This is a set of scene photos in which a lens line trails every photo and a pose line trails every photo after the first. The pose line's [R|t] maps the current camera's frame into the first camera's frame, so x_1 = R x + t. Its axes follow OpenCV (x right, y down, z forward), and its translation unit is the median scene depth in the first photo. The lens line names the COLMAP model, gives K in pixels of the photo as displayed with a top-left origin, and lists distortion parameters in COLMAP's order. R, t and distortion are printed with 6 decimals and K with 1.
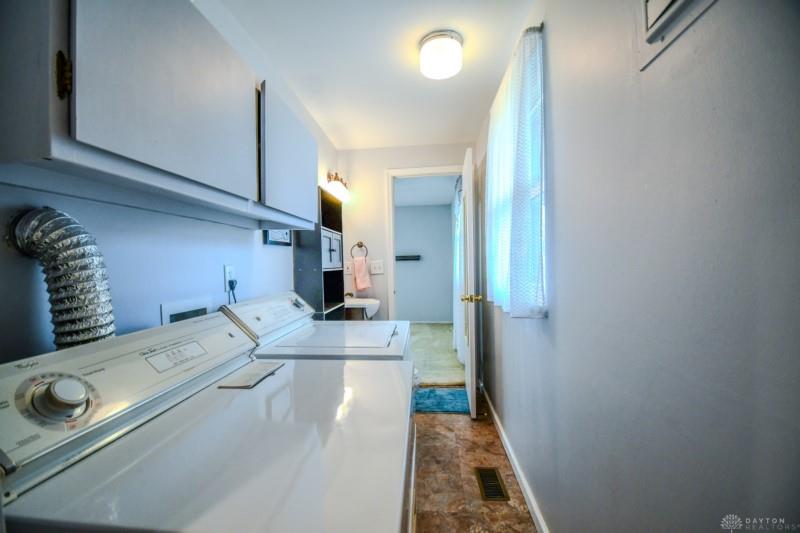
lens RADIAL K [[346.3, 0, 389.4], [0, 346.3, 270.2], [0, 0, 1]] dist [-0.028216, -0.000346]
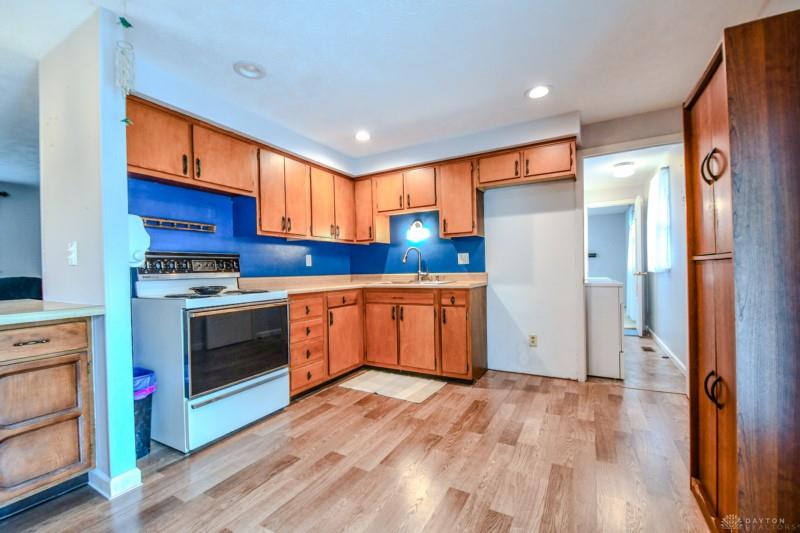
lens RADIAL K [[346.3, 0, 389.4], [0, 346.3, 270.2], [0, 0, 1]] dist [-0.028216, -0.000346]
pose [[0.915561, -0.000617, -0.402178, -0.221324], [0.005060, 0.999937, 0.009985, 0.034717], [0.402146, -0.011177, 0.915507, -1.045801]]
